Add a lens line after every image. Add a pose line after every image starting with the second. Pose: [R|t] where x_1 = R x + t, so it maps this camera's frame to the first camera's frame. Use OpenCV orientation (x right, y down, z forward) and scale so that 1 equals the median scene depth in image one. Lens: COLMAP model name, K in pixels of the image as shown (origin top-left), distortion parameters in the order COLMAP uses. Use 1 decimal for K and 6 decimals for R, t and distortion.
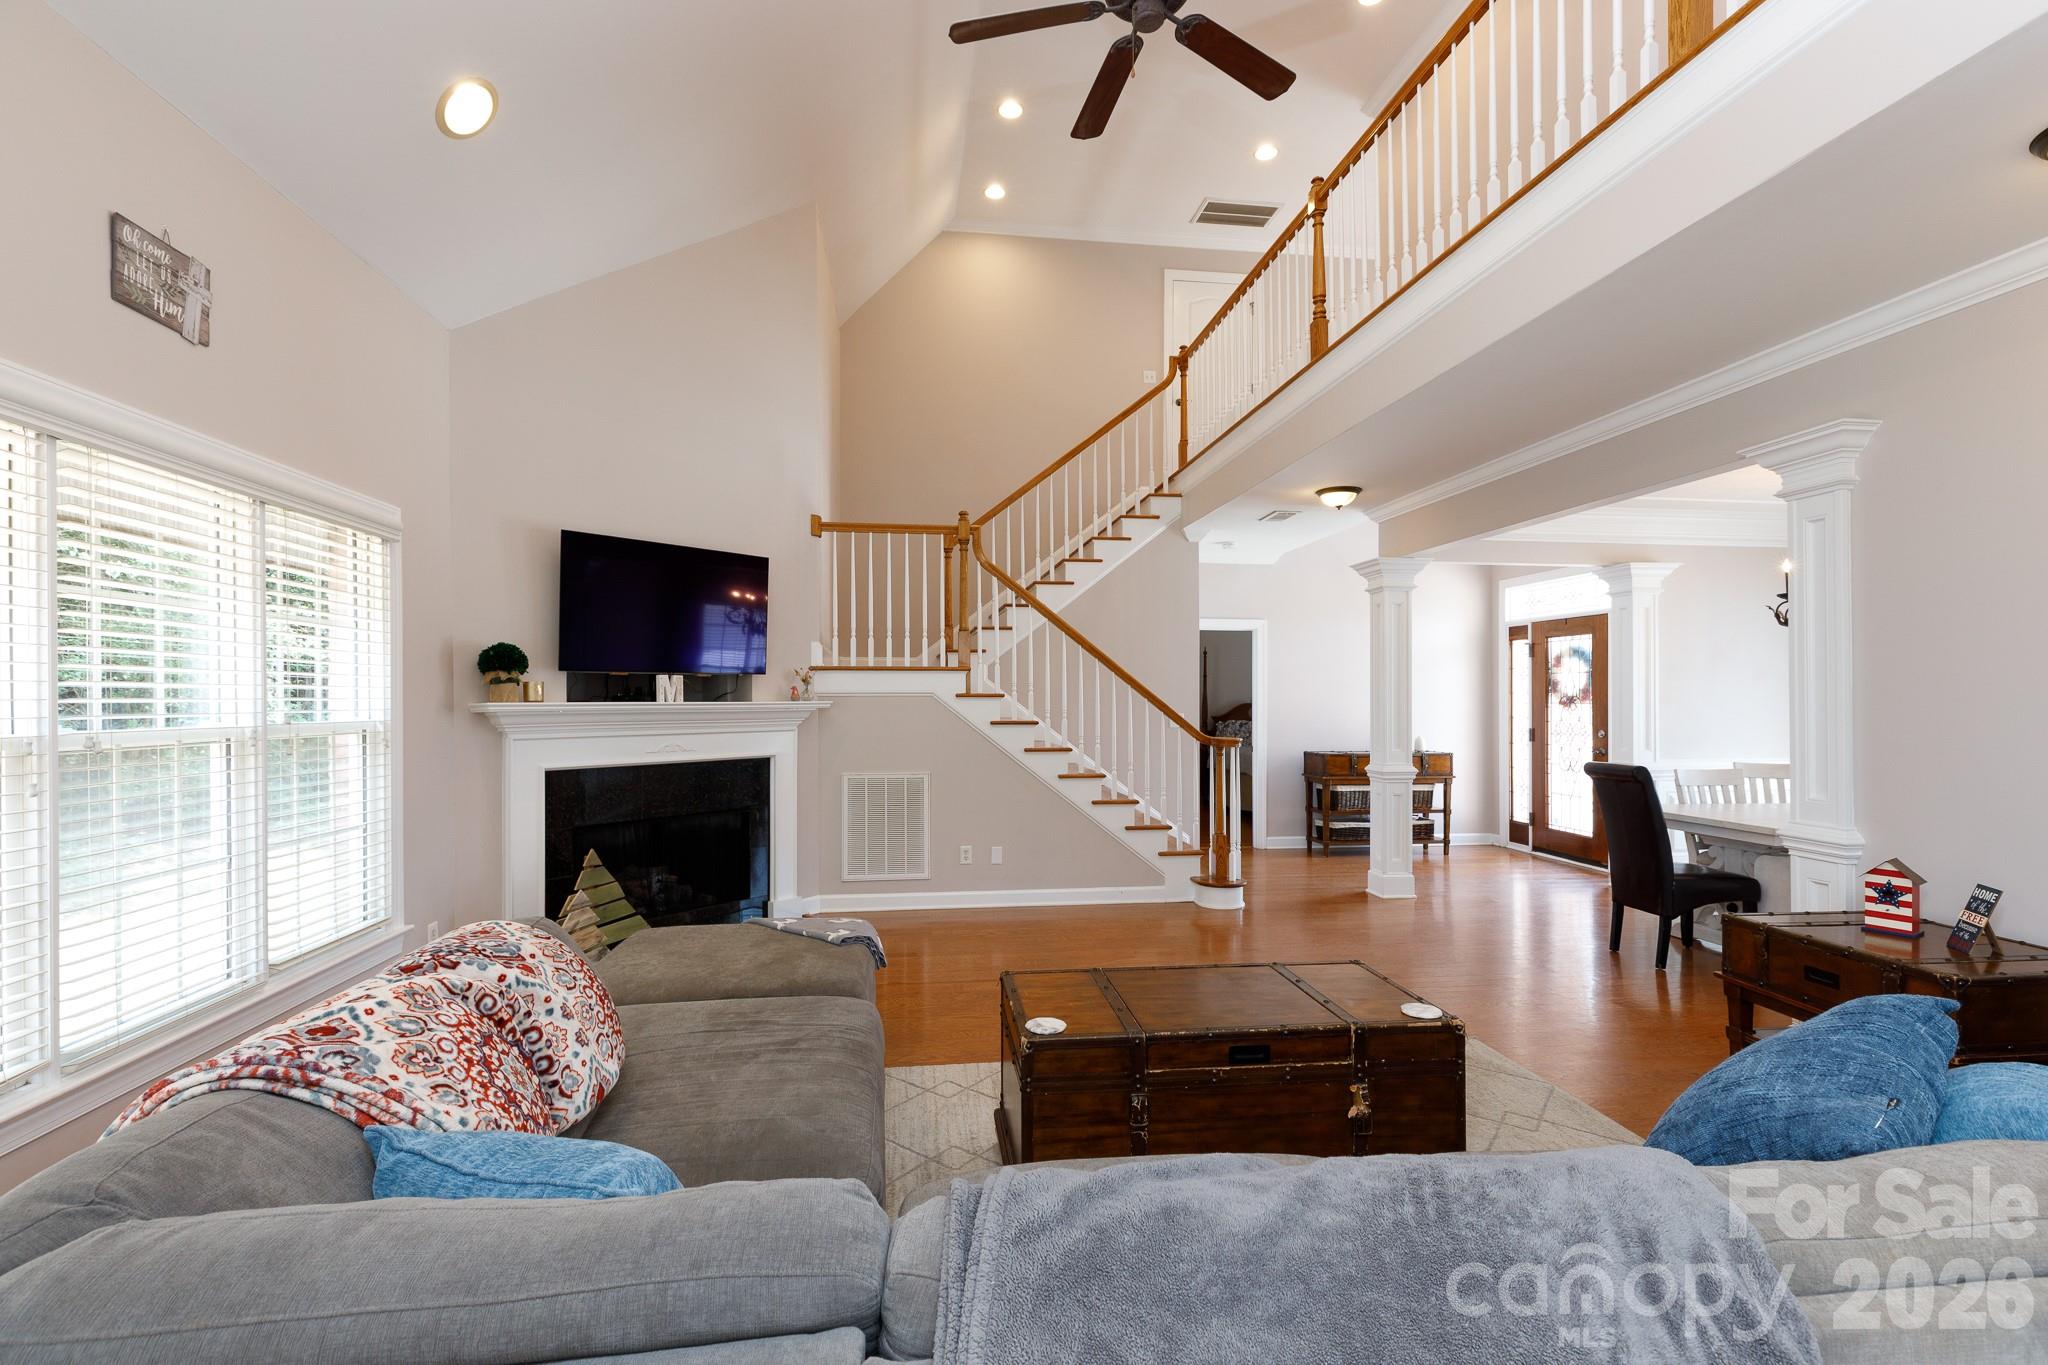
lens RADIAL K [[929.2, 0, 1029.0], [0, 929.2, 707.5], [0, 0, 1]] dist [0.003751, 0.000800]
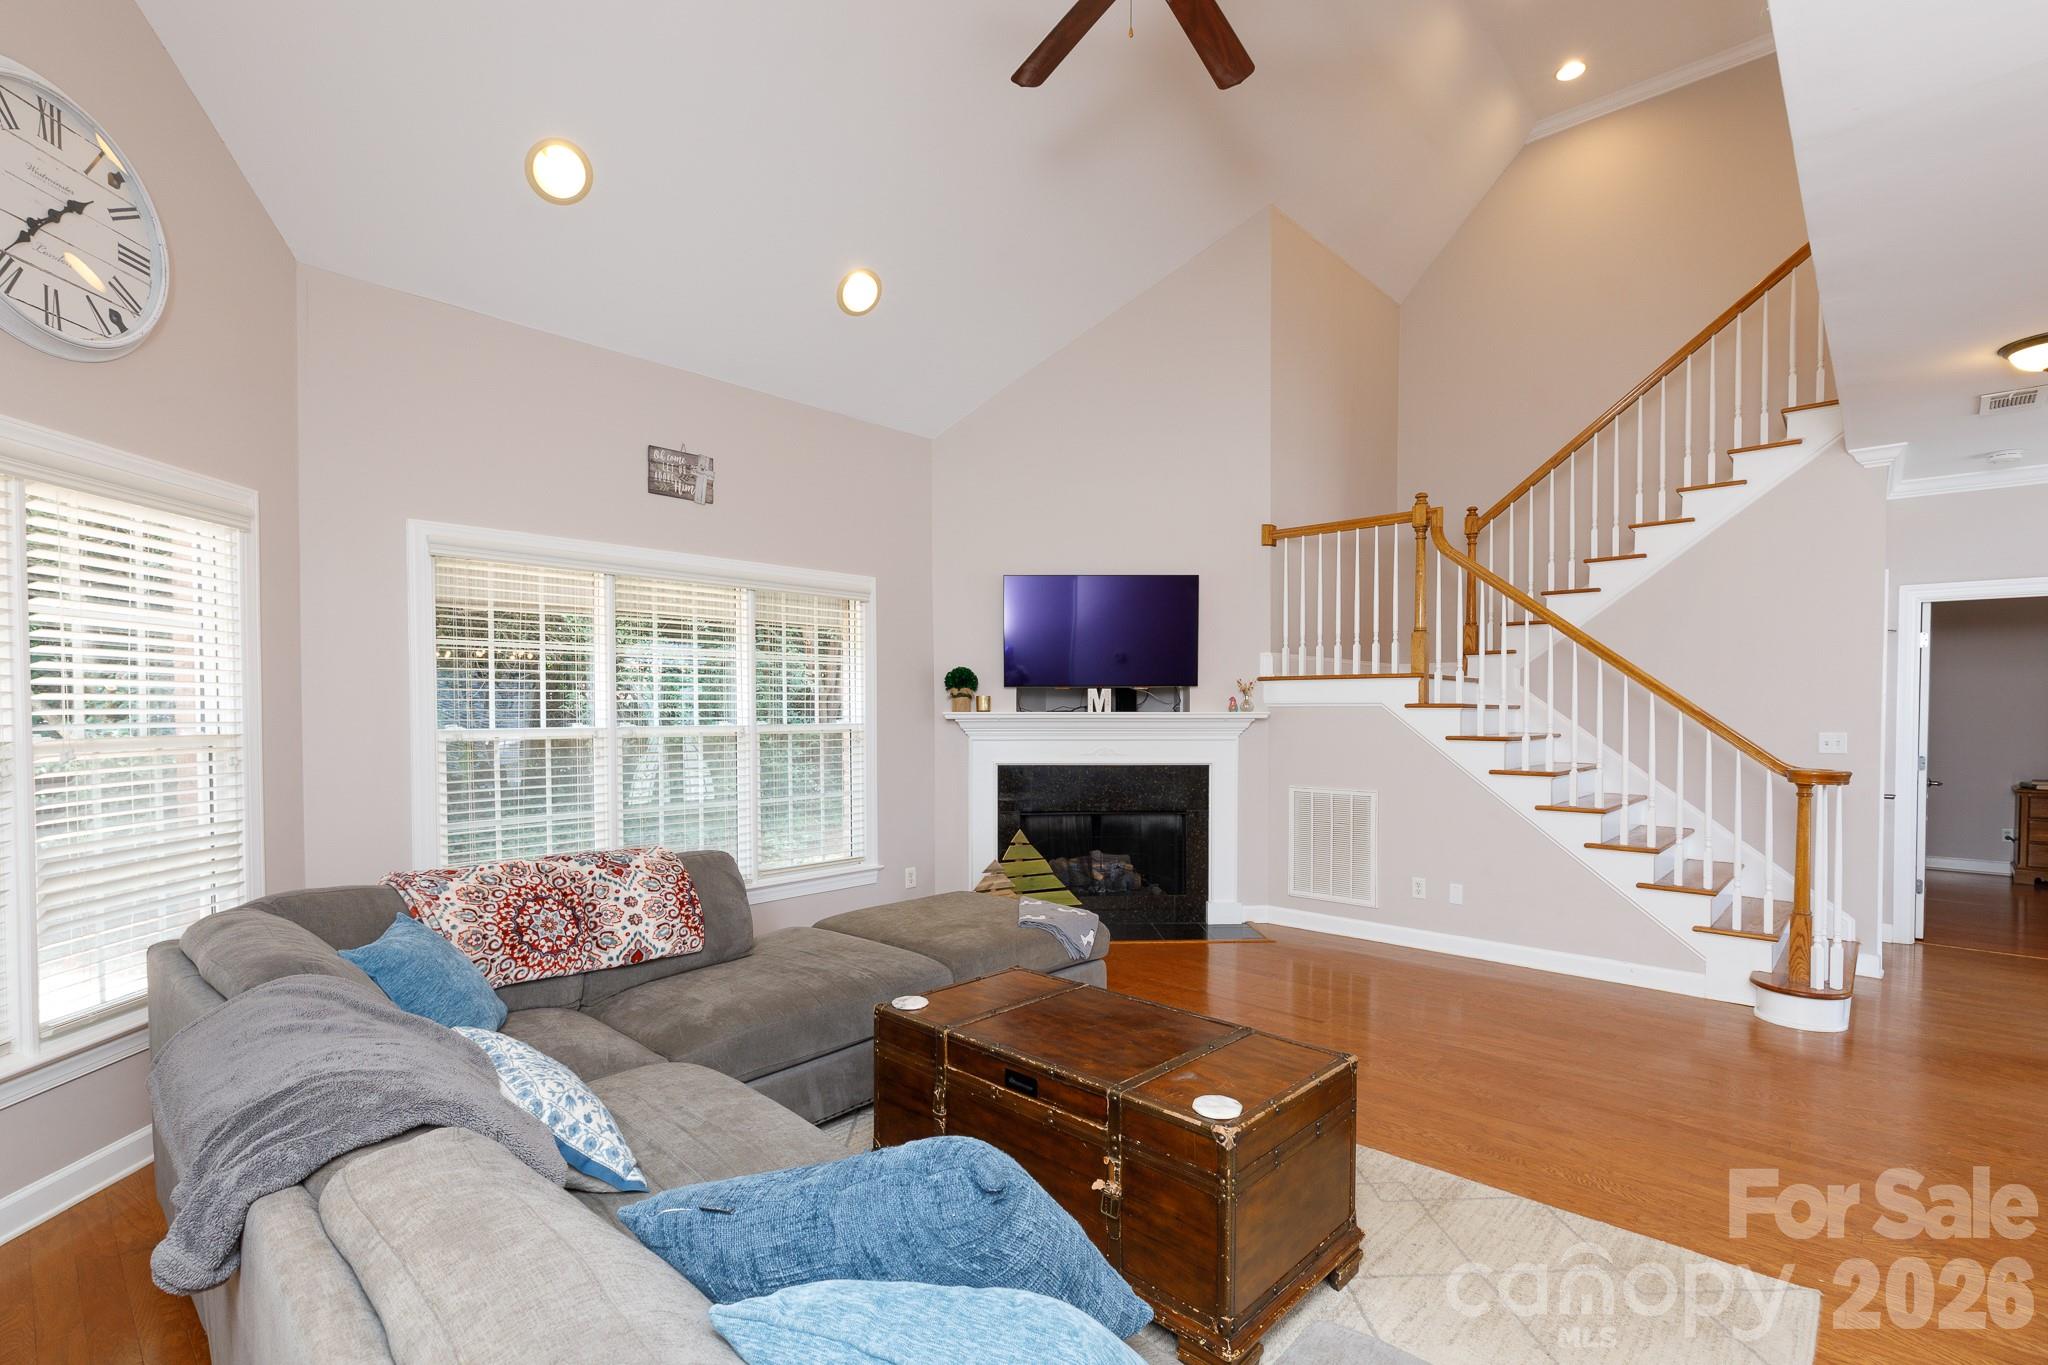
lens RADIAL K [[947.4, 0, 1036.6], [0, 947.4, 736.9], [0, 0, 1]] dist [0.003813, 0.001017]
pose [[0.639866, 0.023764, -0.768119, 0.469312], [-0.008124, 0.999675, 0.024161, -0.002735], [0.768444, -0.009220, 0.639851, 0.186769]]
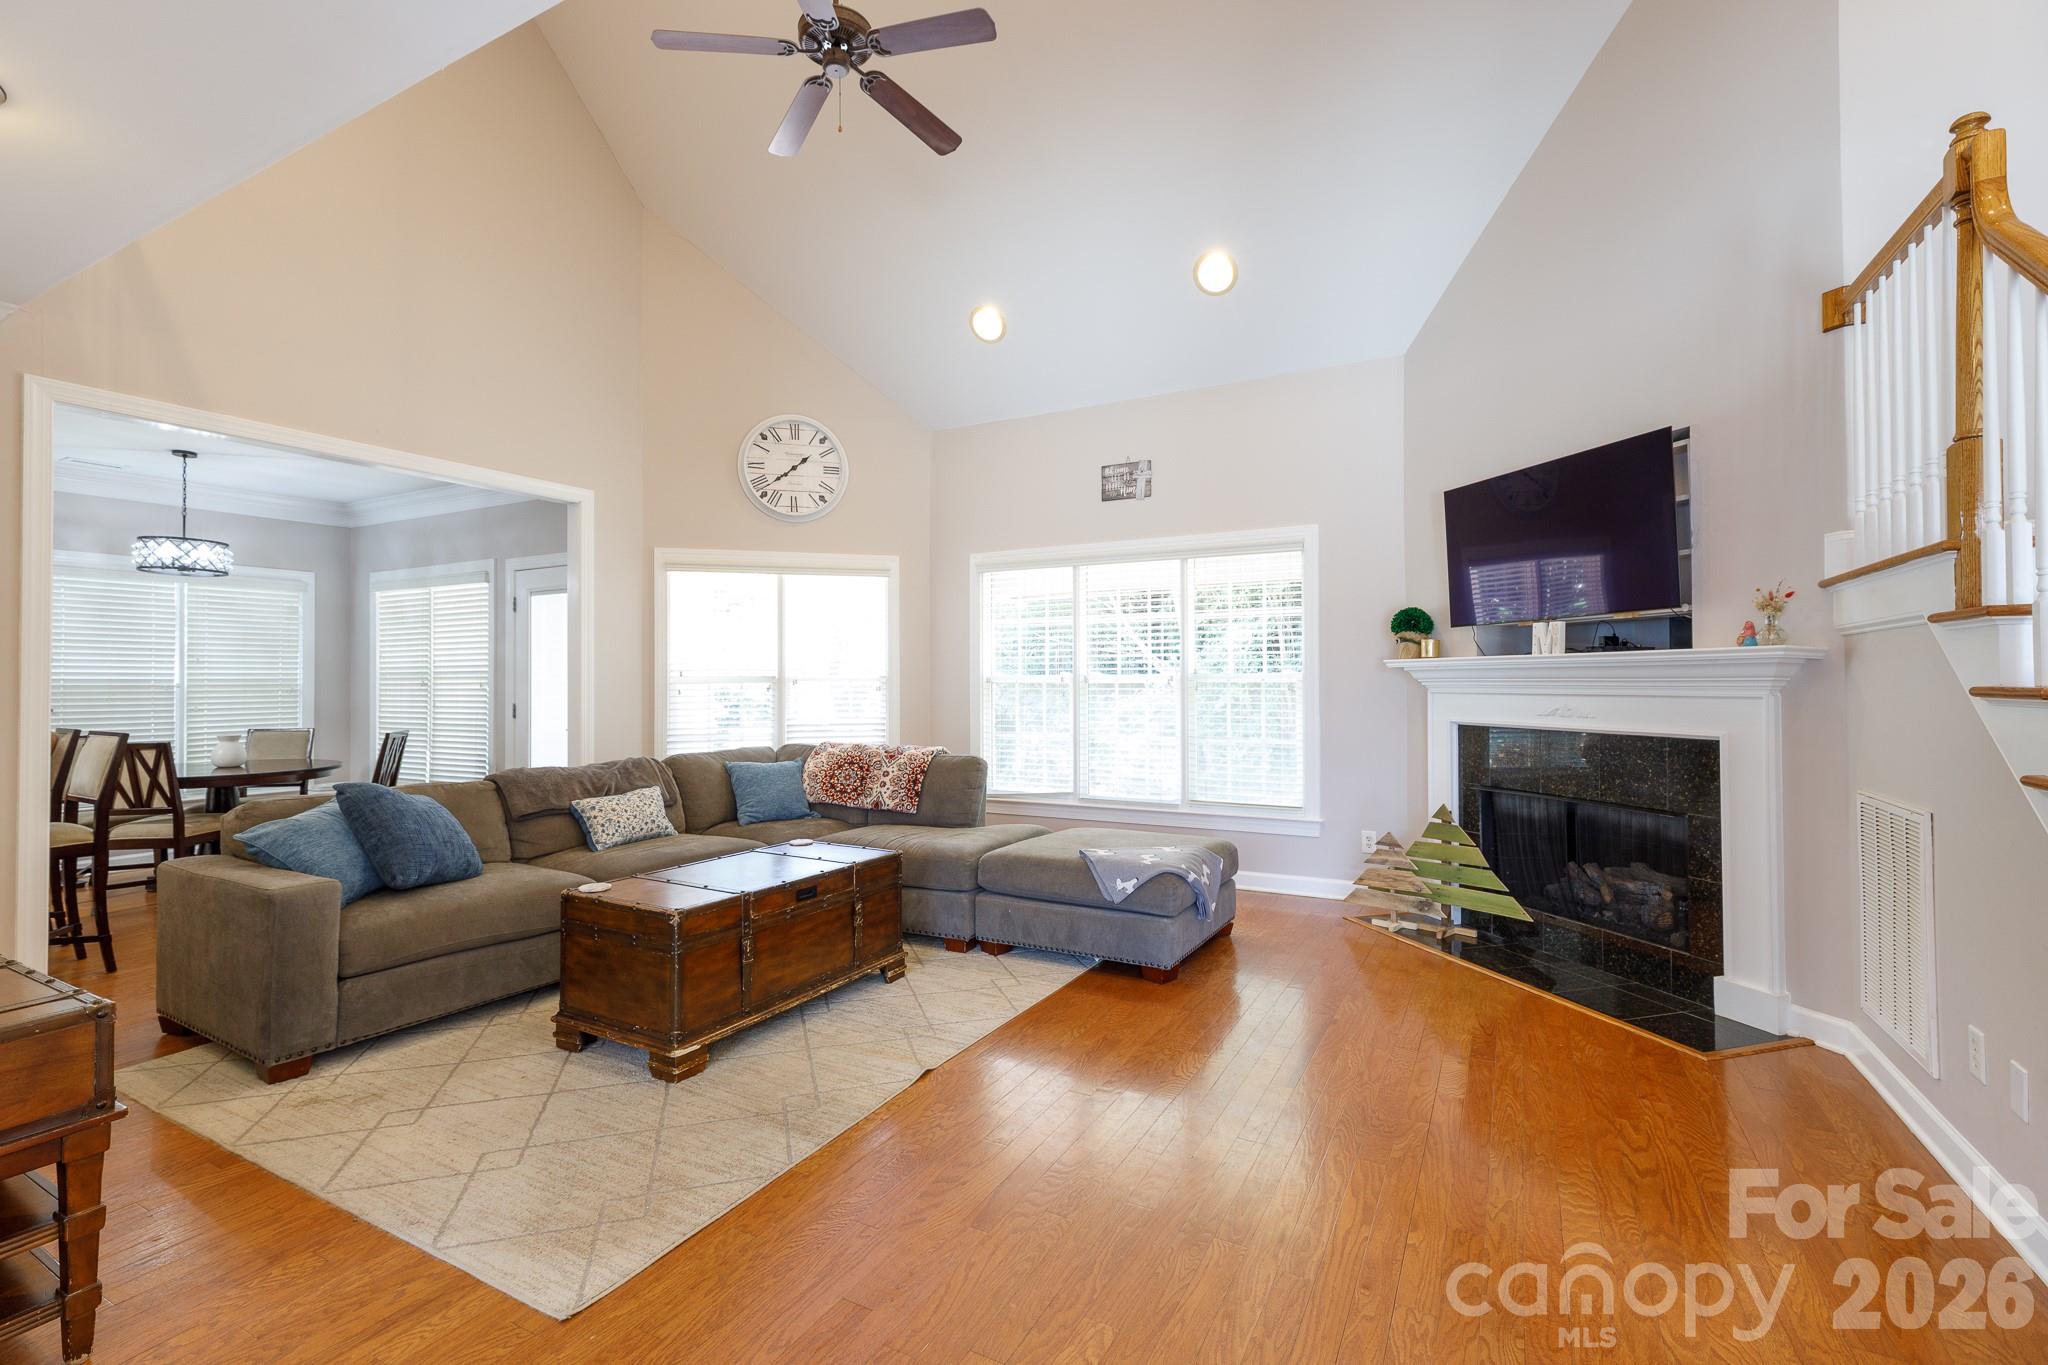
lens RADIAL K [[908.4, 0, 1019.4], [0, 908.4, 669.4], [0, 0, 1]] dist [0.002026, 0.000183]
pose [[-0.599530, -0.008073, -0.800311, 0.533323], [-0.004427, 0.999967, -0.006771, 0.014794], [0.800340, -0.000516, -0.599546, 1.108557]]
